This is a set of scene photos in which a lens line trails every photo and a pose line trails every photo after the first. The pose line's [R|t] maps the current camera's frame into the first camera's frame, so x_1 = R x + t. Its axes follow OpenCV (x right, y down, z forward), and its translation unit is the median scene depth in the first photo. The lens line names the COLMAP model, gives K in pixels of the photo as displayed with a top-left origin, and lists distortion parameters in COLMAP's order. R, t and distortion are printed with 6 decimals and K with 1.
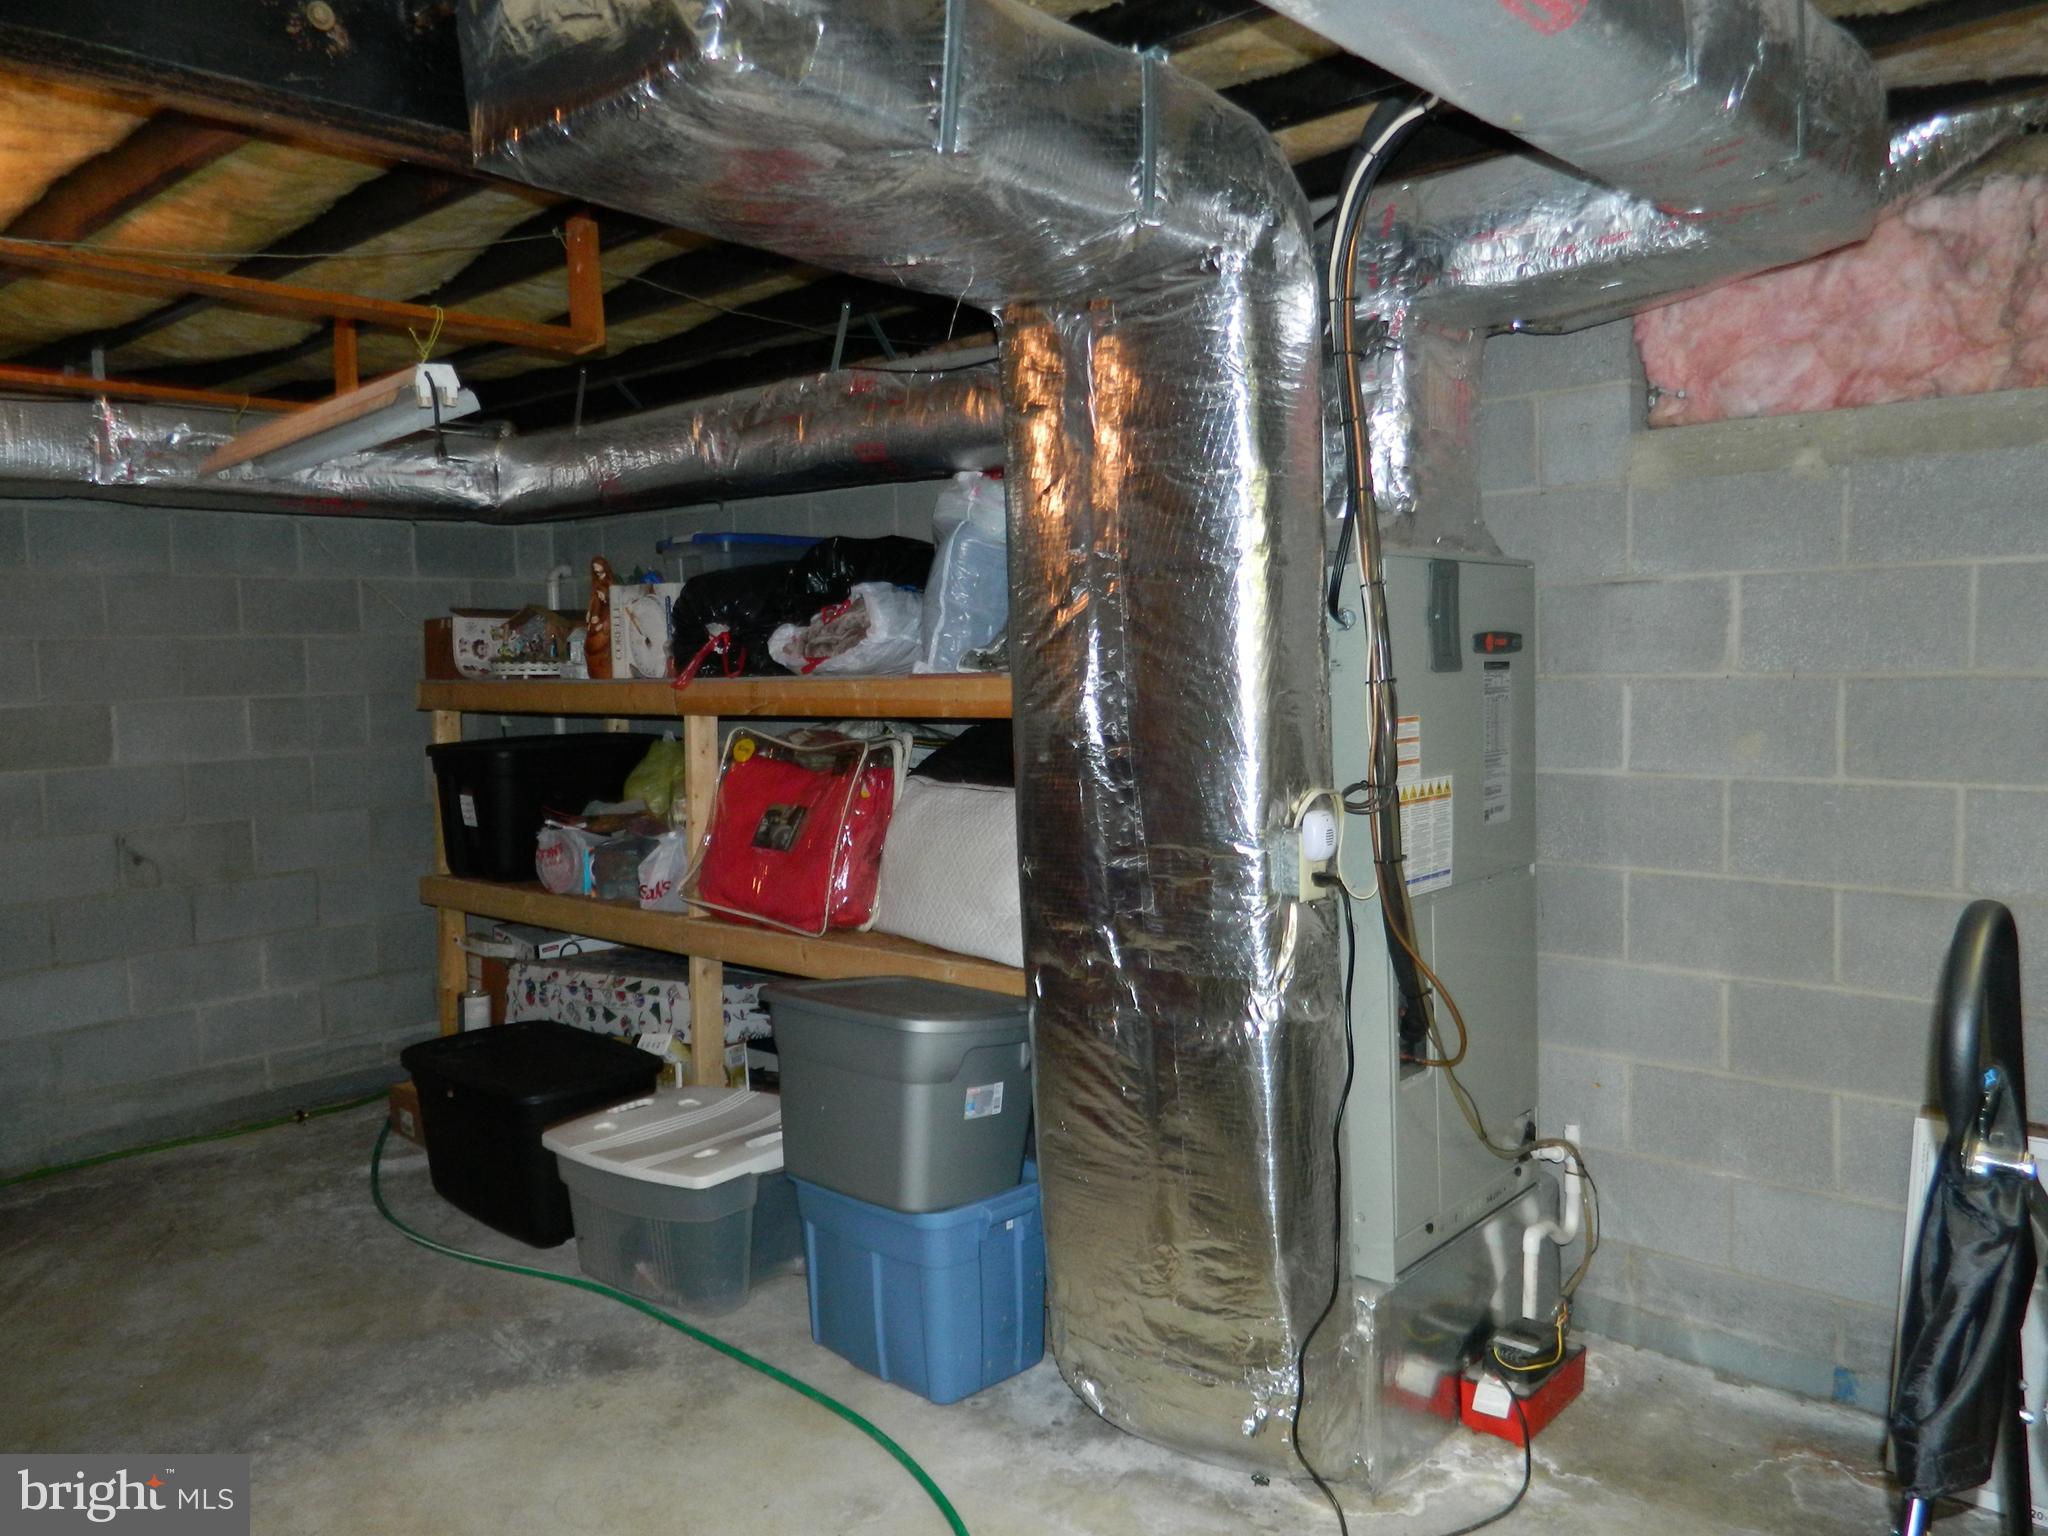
lens RADIAL K [[1556.2, 0, 1023.5], [0, 1556.2, 771.5], [0, 0, 1]] dist [0.023867, -0.008854]
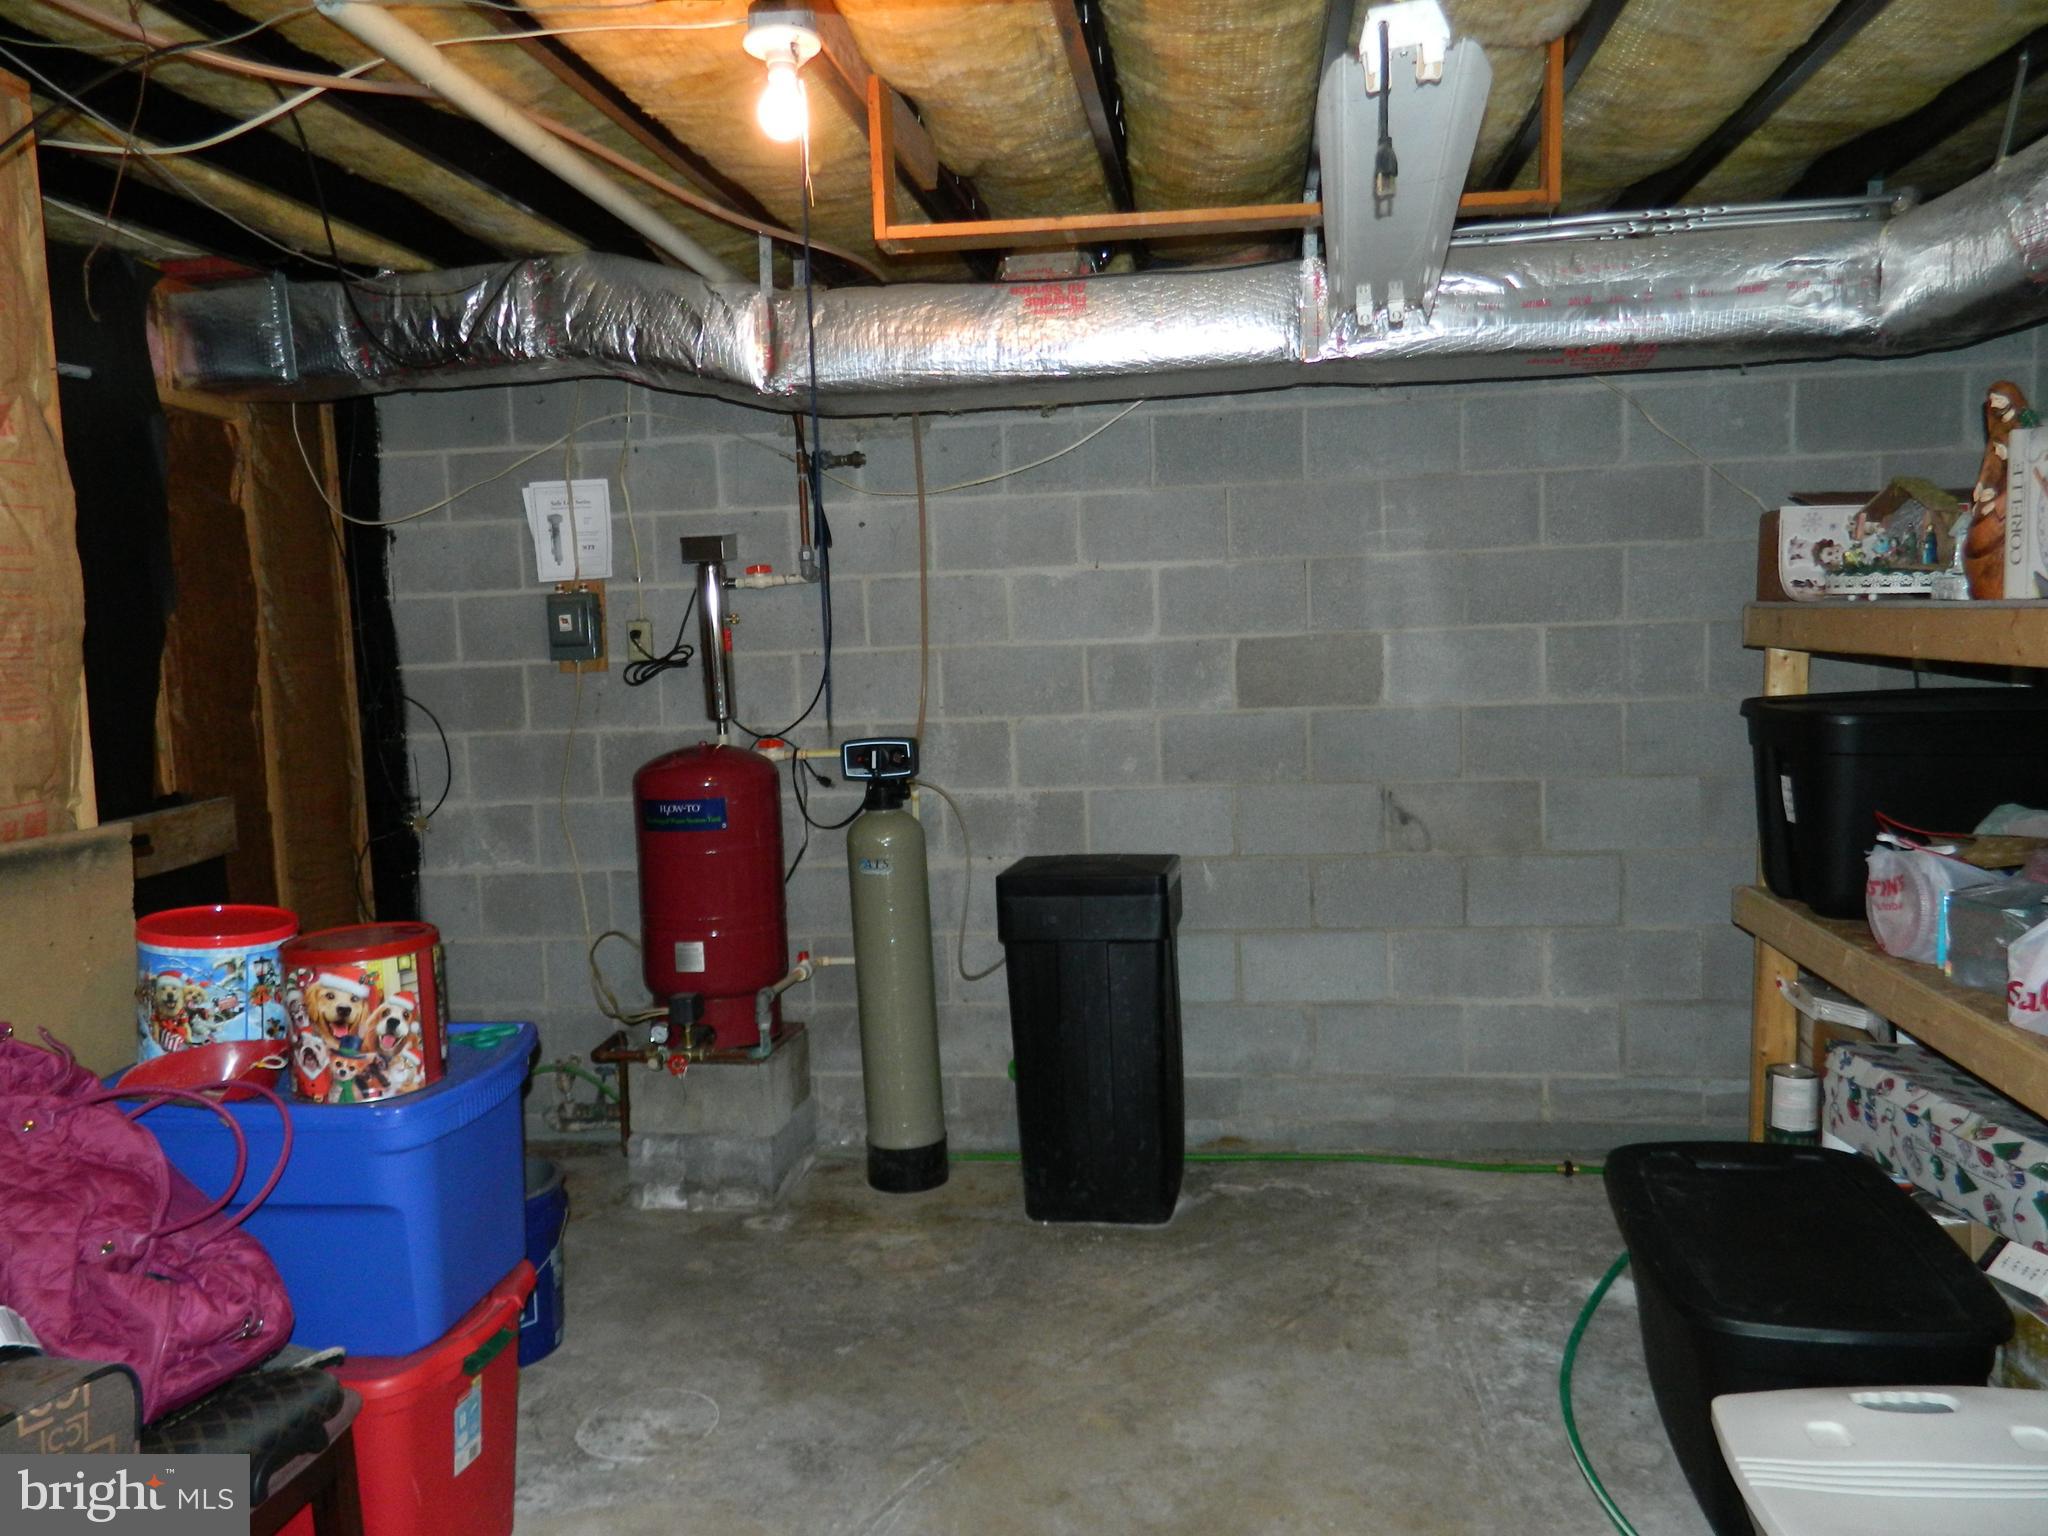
lens RADIAL K [[1556.2, 0, 1014.4], [0, 1556.2, 755.8], [0, 0, 1]] dist [0.023867, -0.008854]
pose [[0.568202, 0.078182, -0.819167, -0.001006], [-0.043824, 0.996939, 0.064751, -0.022869], [0.821721, -0.000893, 0.569889, 0.360017]]
